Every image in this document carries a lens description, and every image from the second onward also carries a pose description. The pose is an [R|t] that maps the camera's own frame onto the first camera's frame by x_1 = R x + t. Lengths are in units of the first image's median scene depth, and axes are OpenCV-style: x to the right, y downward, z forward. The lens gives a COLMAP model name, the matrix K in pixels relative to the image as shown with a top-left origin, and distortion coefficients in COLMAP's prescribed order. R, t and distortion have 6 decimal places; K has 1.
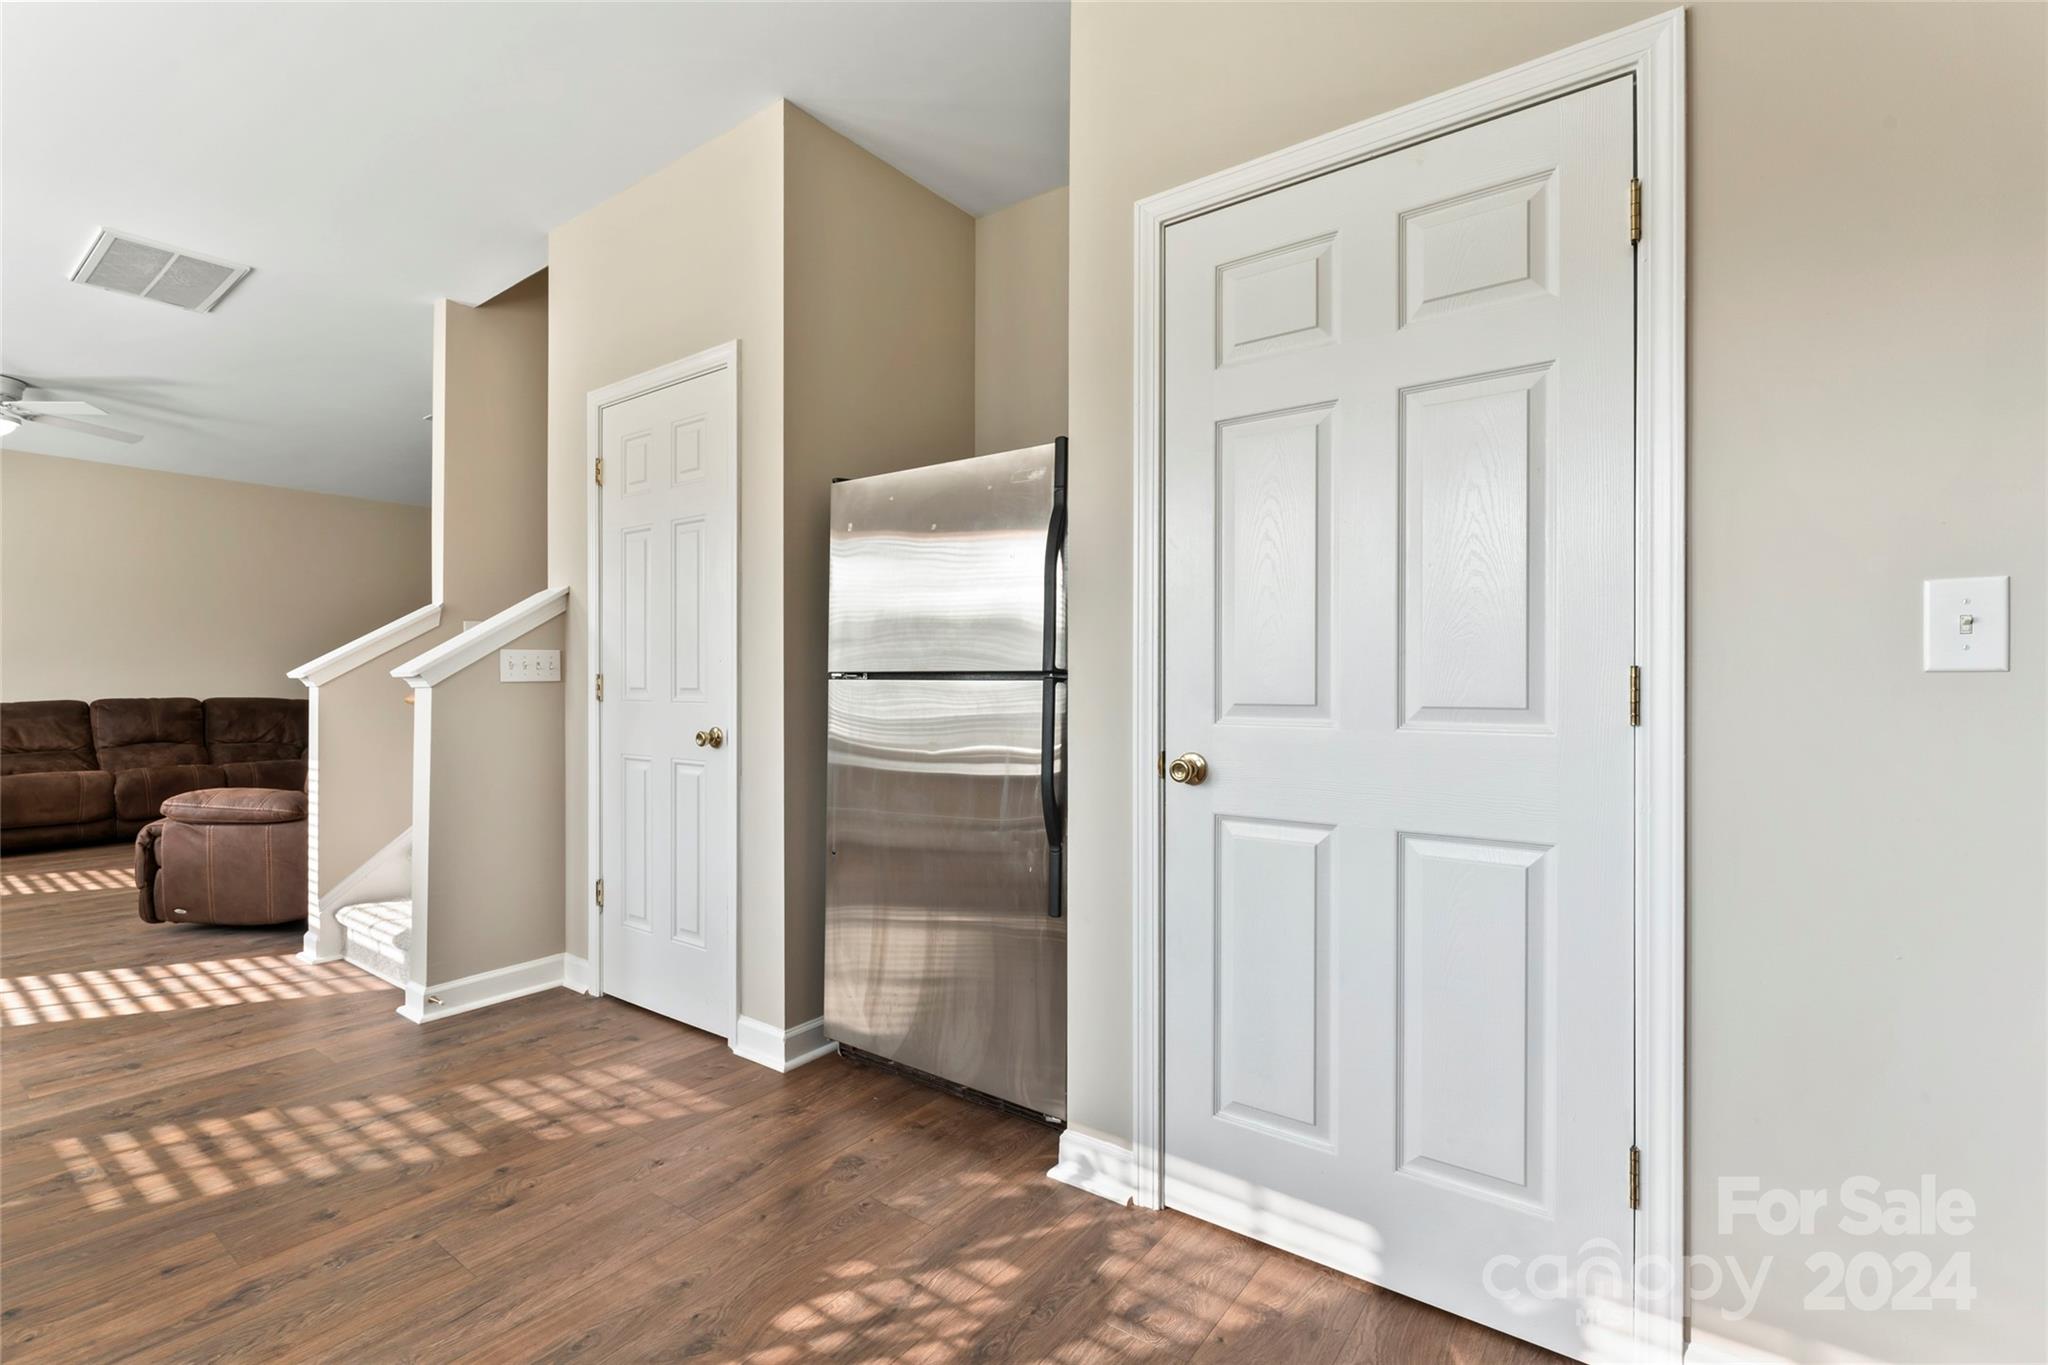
lens RADIAL K [[923.9, 0, 1007.9], [0, 923.9, 673.3], [0, 0, 1]] dist [-0.000246, 0.000820]
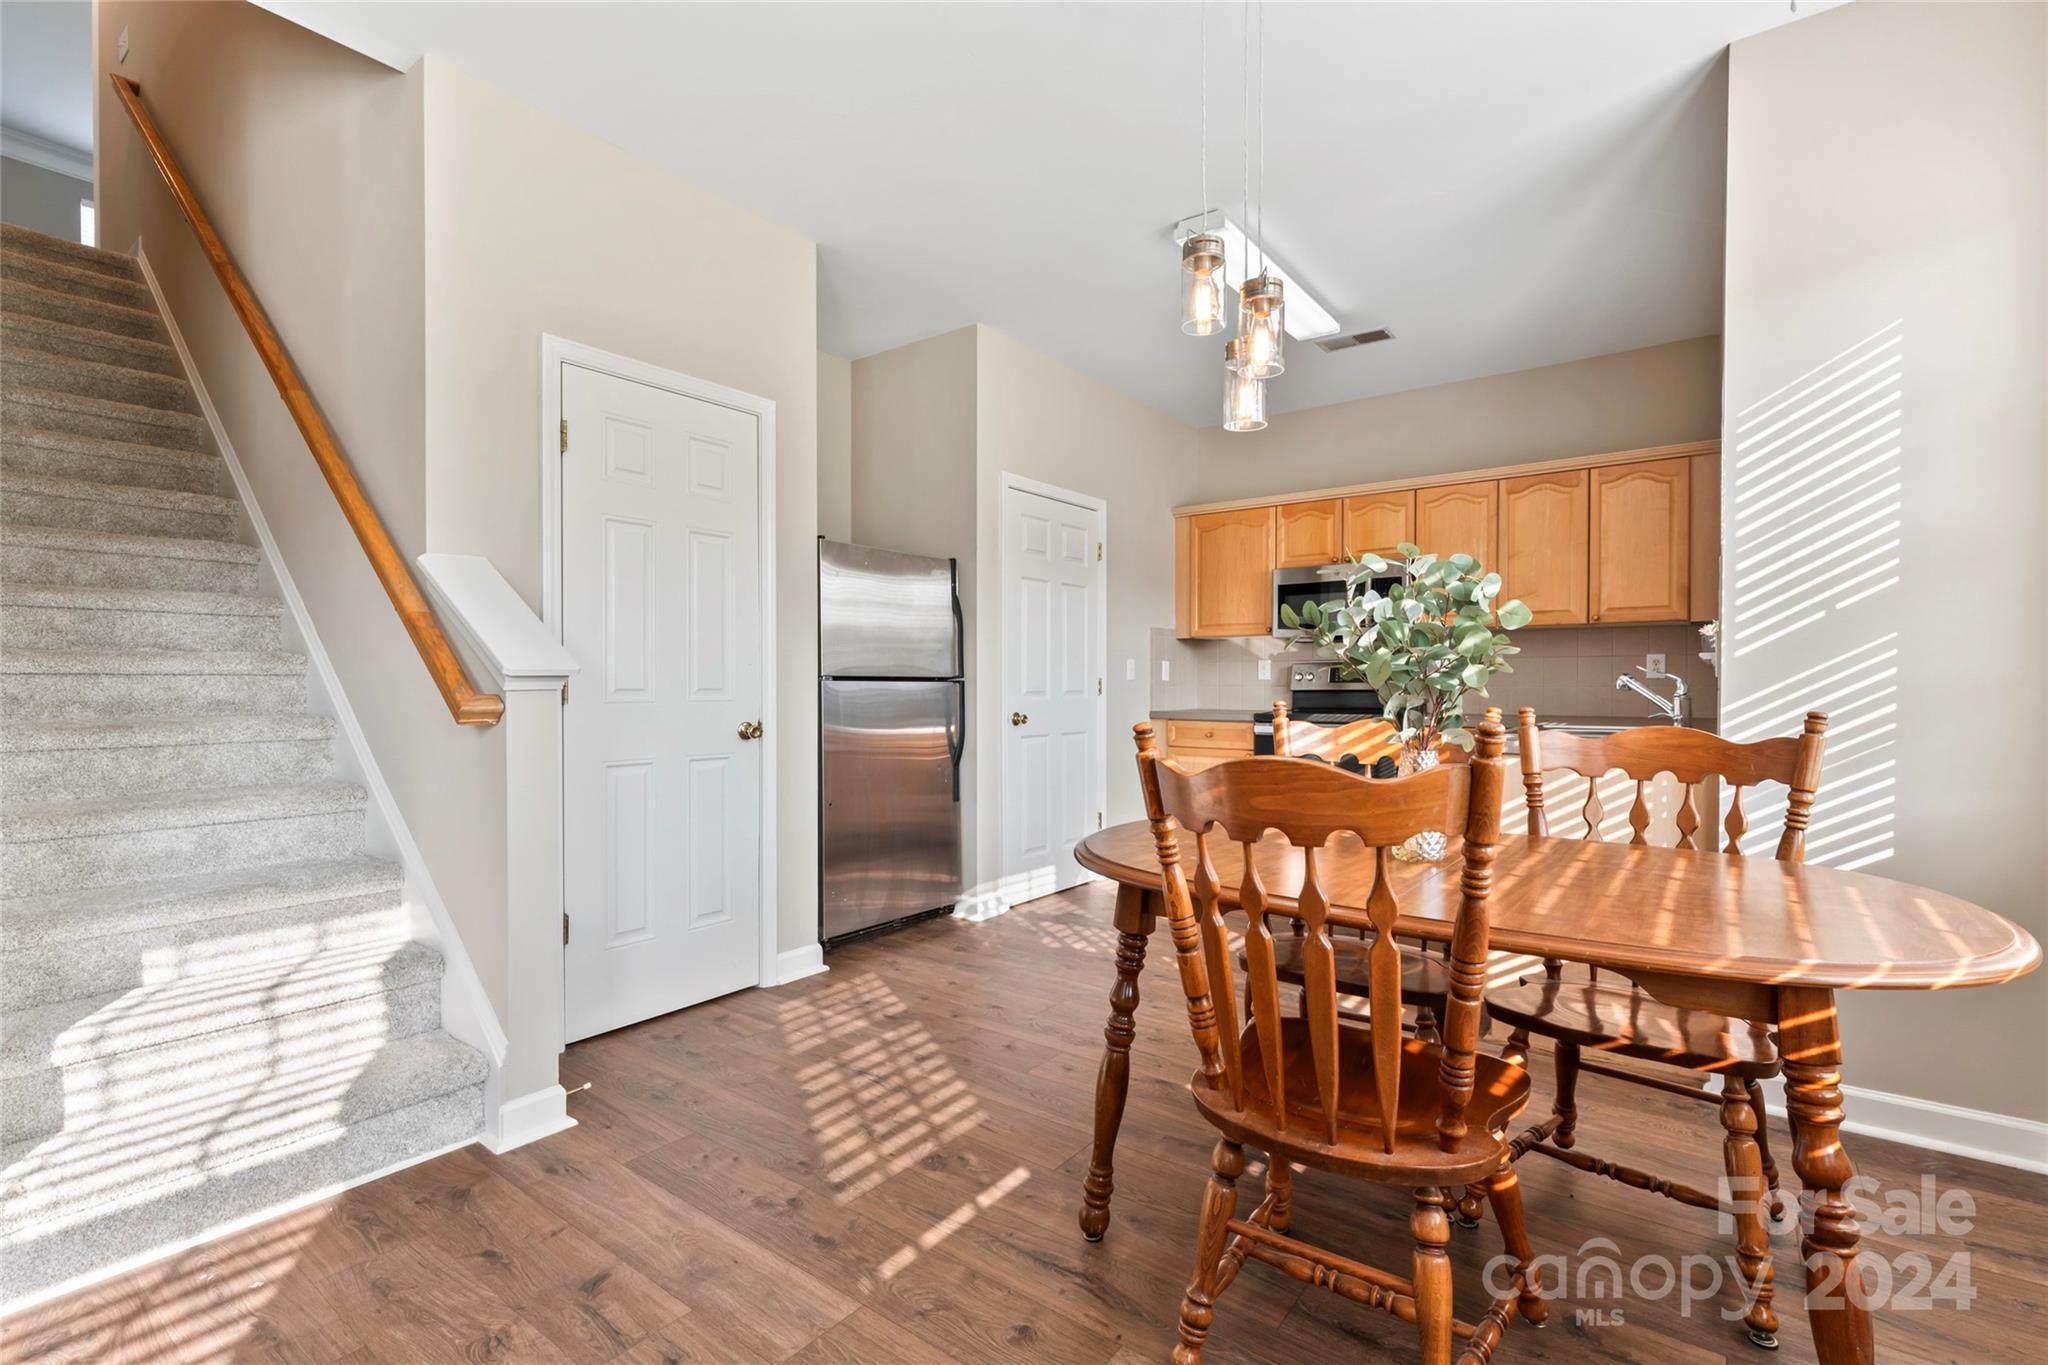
lens RADIAL K [[923.9, 0, 1014.2], [0, 923.9, 703.0], [0, 0, 1]] dist [-0.000246, 0.000820]
pose [[0.002465, -0.019284, 0.999811, -1.820277], [-0.007746, 0.999784, 0.019302, 0.016130], [-0.999967, -0.007793, 0.002315, 0.808463]]
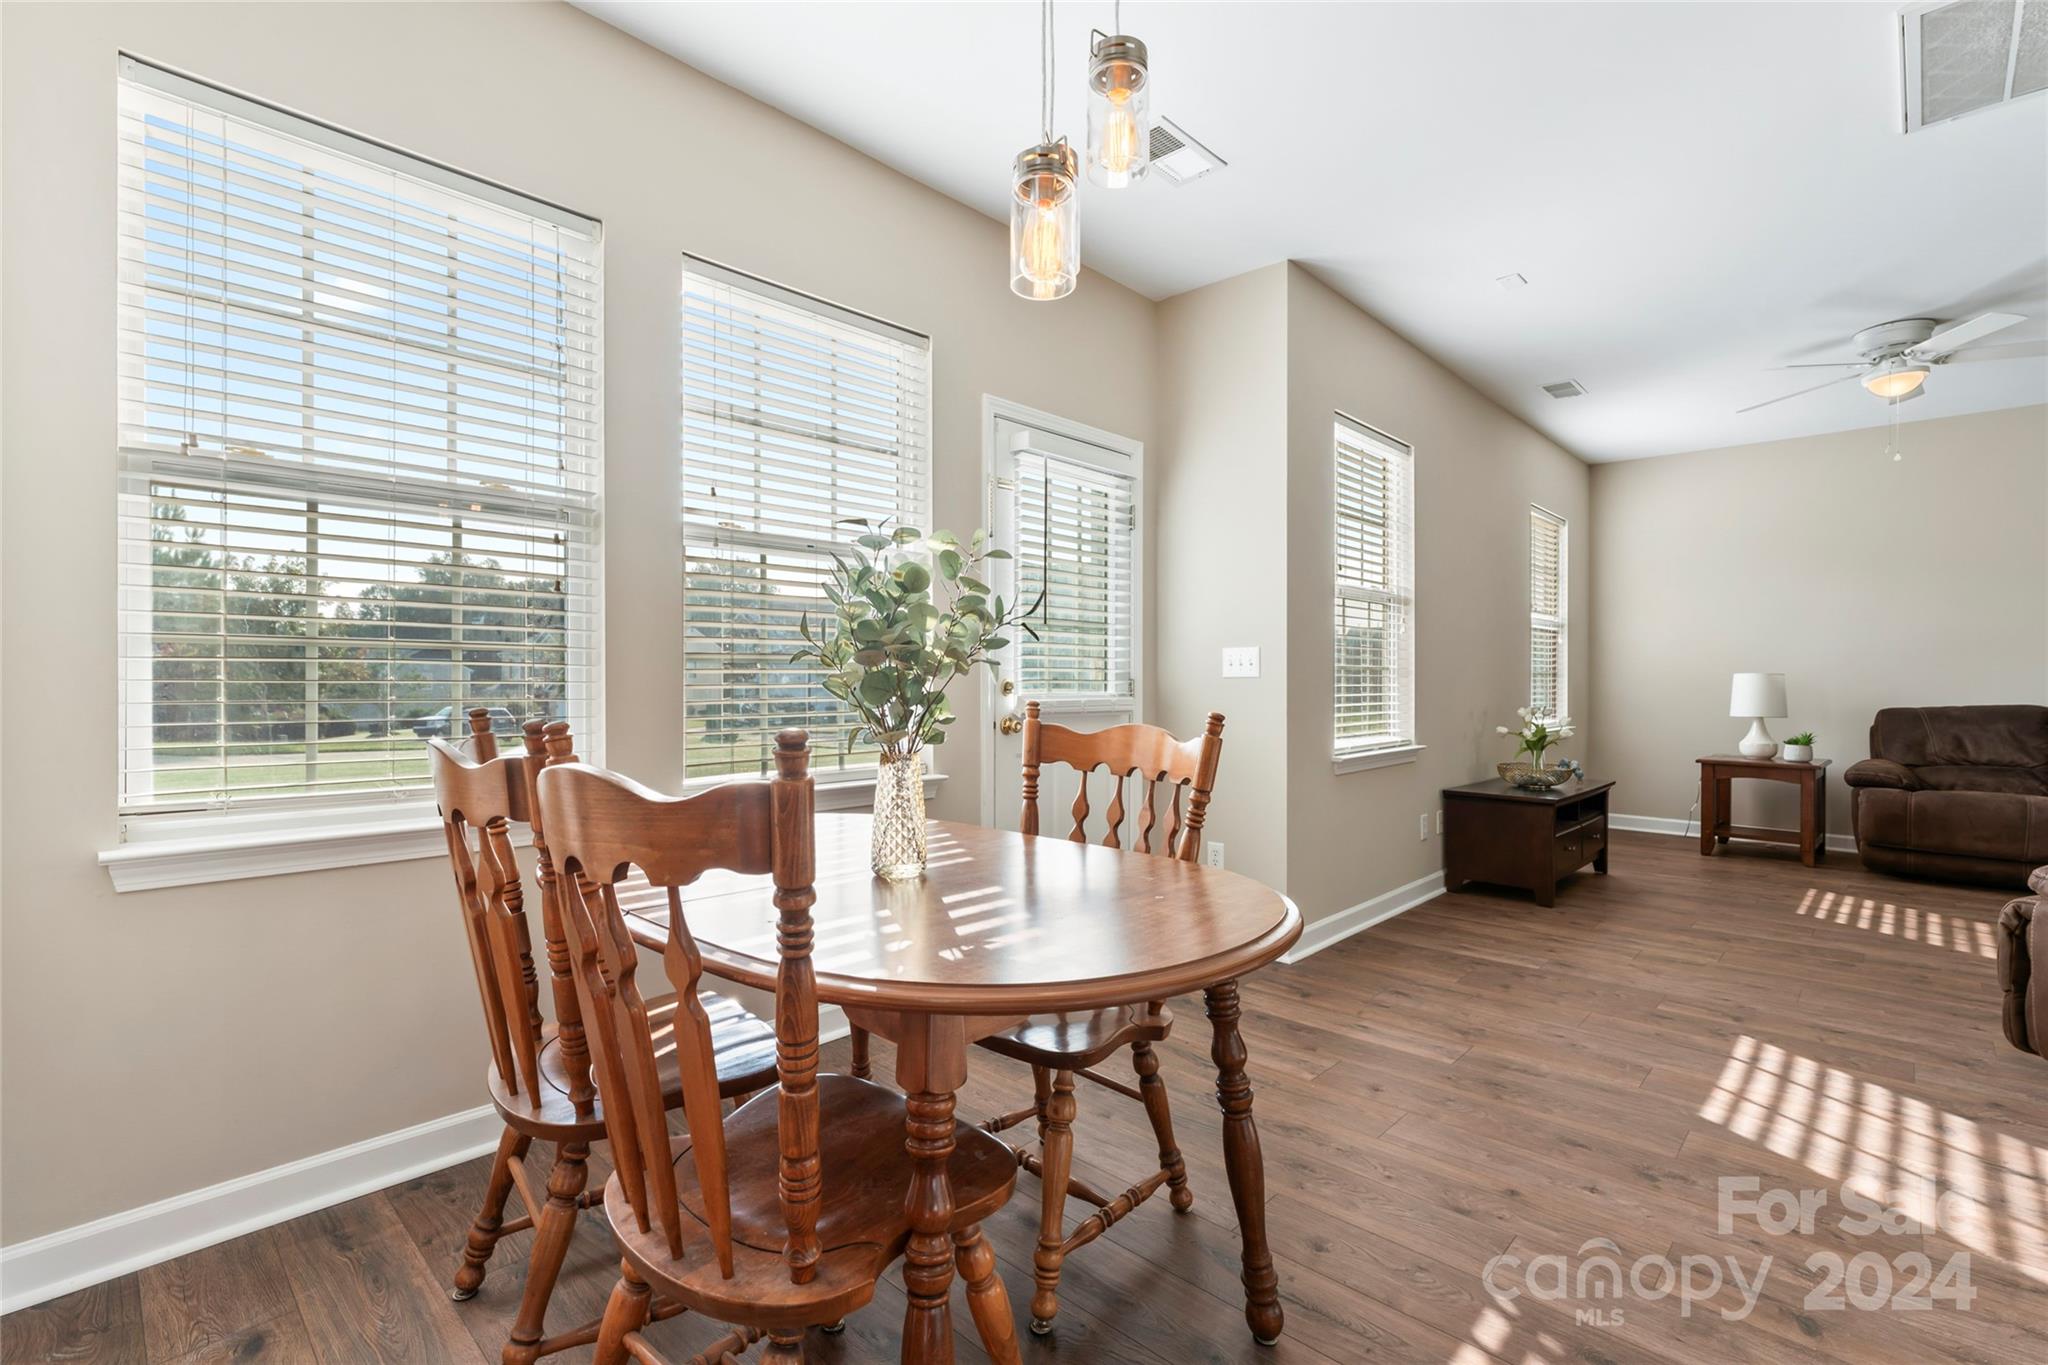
lens RADIAL K [[923.9, 0, 1023.6], [0, 923.9, 676.3], [0, 0, 1]] dist [-0.000246, 0.000820]
pose [[-0.112938, -0.001653, -0.993601, -0.351008], [0.003040, 0.999993, -0.002010, 0.009267], [0.993597, -0.003248, -0.112932, 0.660178]]
